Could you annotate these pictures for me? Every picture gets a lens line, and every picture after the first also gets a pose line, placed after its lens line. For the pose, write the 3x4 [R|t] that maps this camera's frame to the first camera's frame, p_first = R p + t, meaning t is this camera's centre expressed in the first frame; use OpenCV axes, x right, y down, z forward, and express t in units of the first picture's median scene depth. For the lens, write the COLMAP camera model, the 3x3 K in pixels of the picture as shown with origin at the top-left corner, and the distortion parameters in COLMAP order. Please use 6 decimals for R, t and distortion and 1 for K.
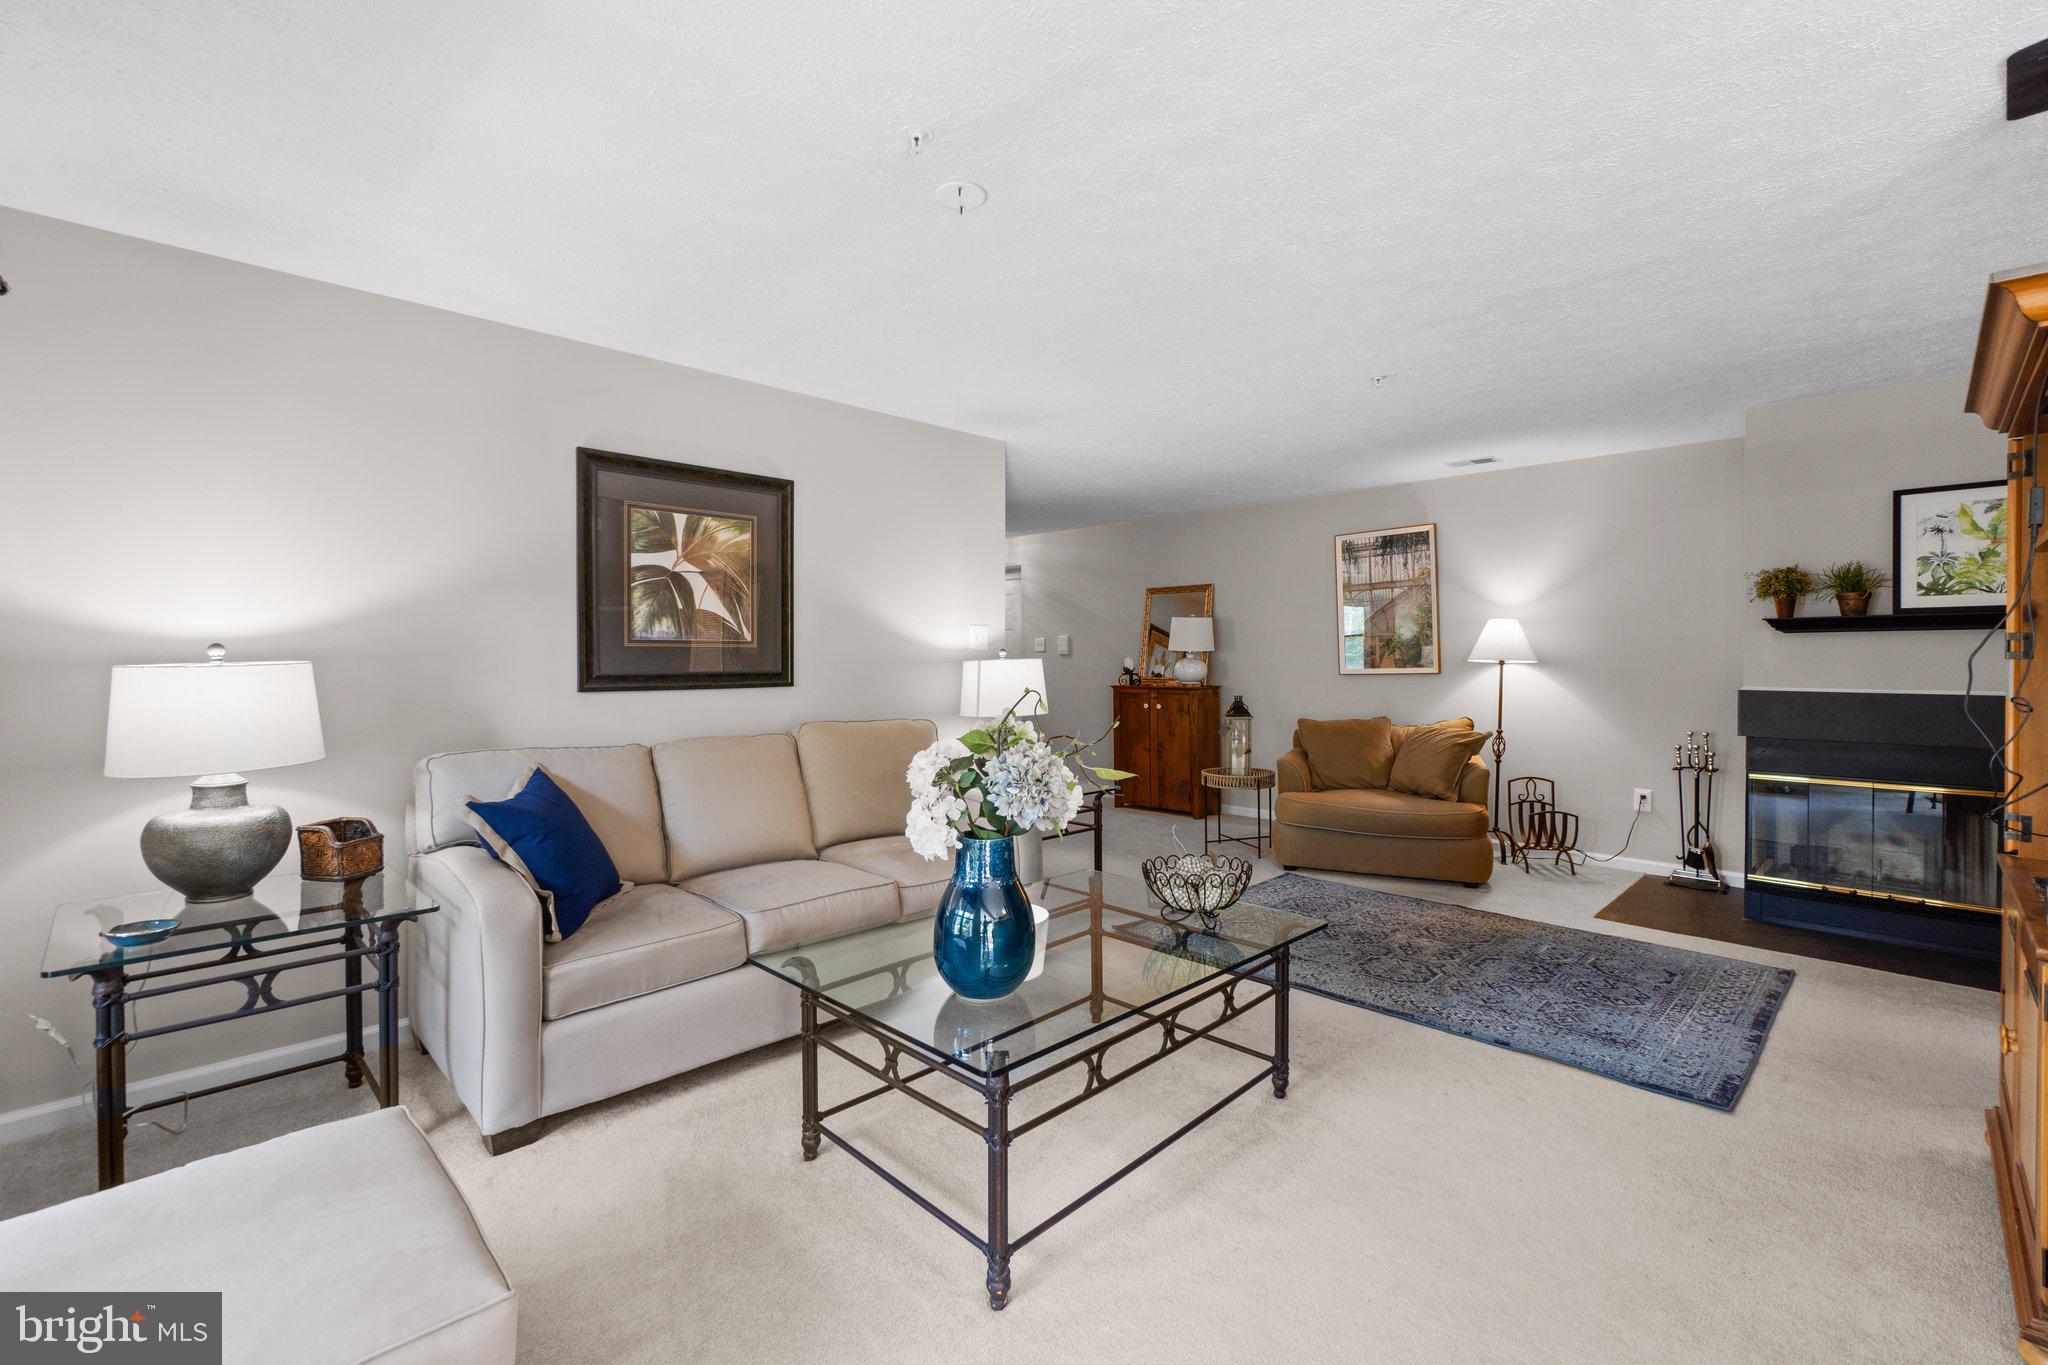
lens RADIAL K [[883.1, 0, 1047.7], [0, 883.1, 661.7], [0, 0, 1]] dist [0.002097, 0.000458]
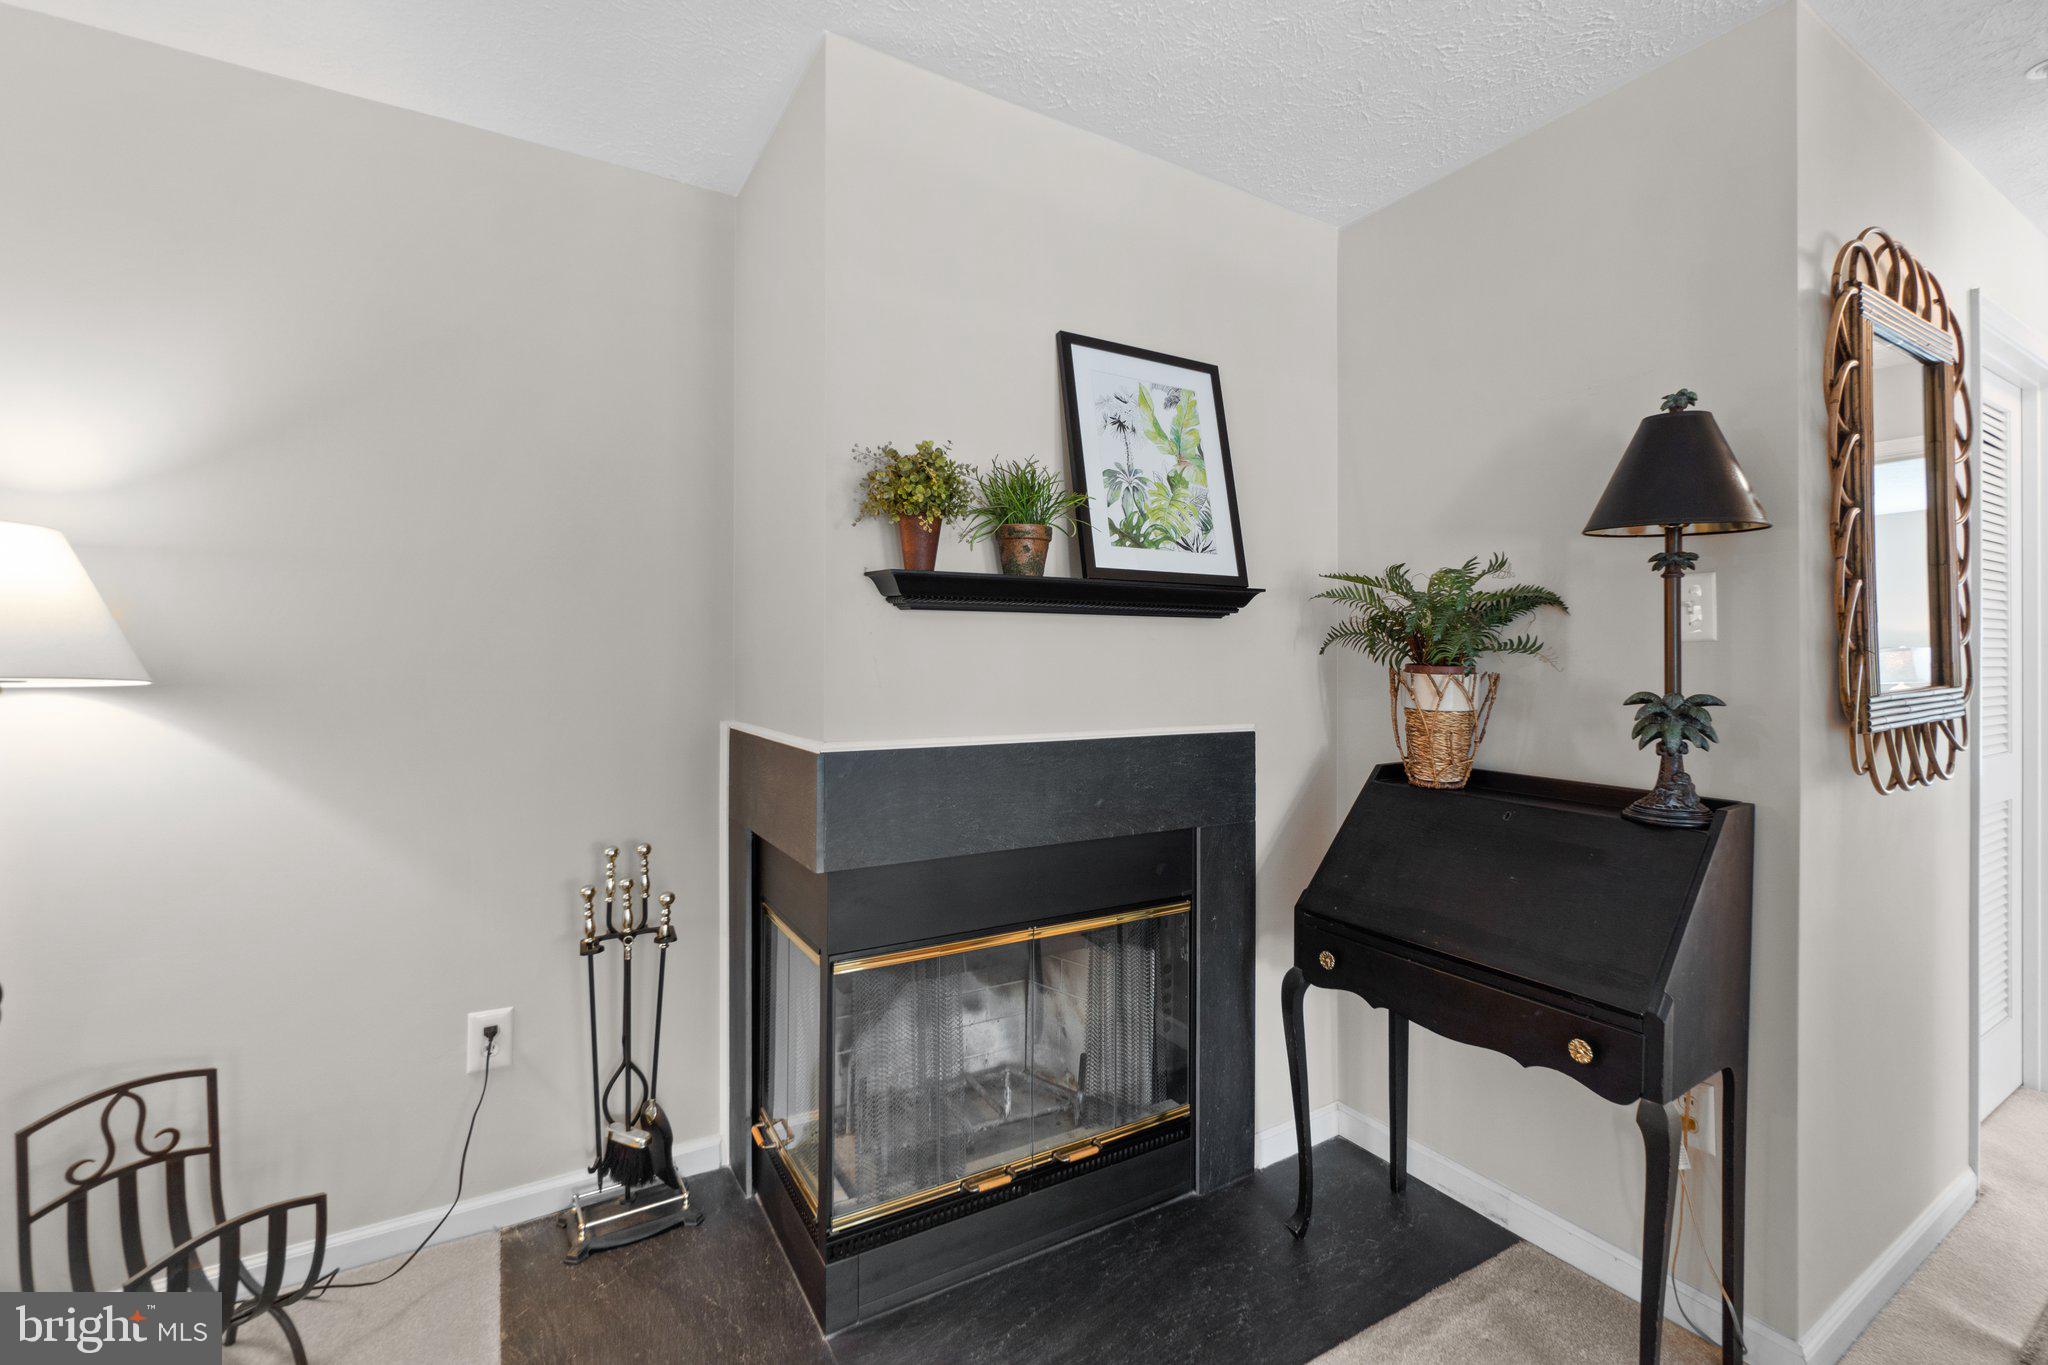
lens RADIAL K [[907.4, 0, 1064.1], [0, 907.4, 664.7], [0, 0, 1]] dist [-0.002128, -0.000594]
pose [[0.246621, 0.004836, 0.969100, 0.426769], [0.003525, 0.999976, -0.005888, -0.003446], [-0.969106, 0.004868, 0.246598, 0.798540]]
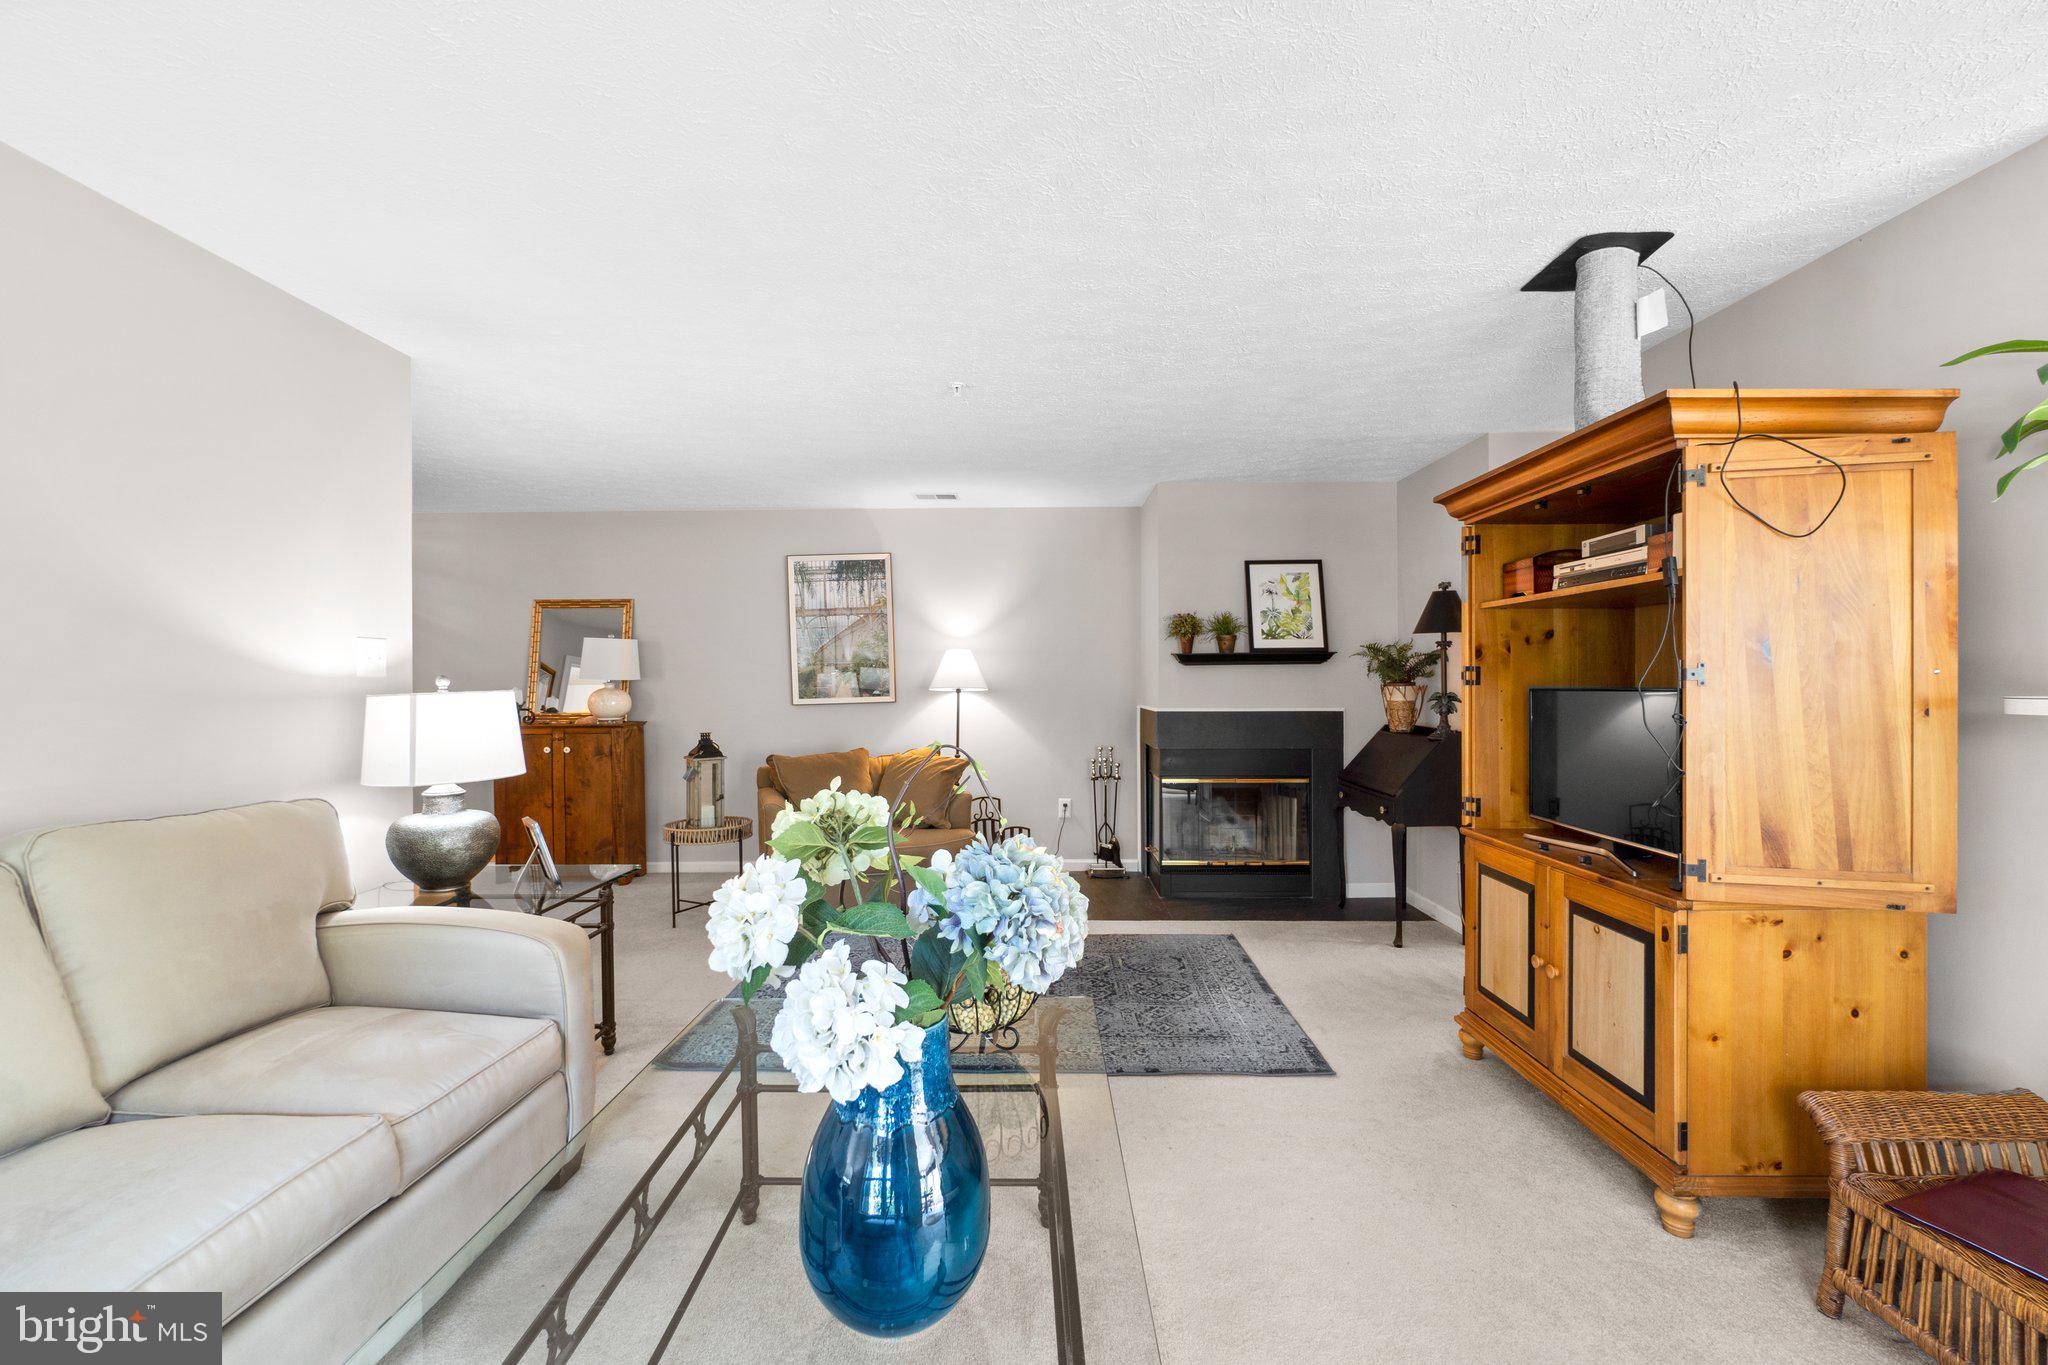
lens RADIAL K [[866.6, 0, 1024.0], [0, 866.6, 682.5], [0, 0, 1]] dist [0.011036, -0.000021]
pose [[0.729471, -0.002122, 0.684008, -0.174390], [0.008305, 0.999949, -0.005755, -0.002802], [-0.683961, 0.009879, 0.729451, 0.247048]]
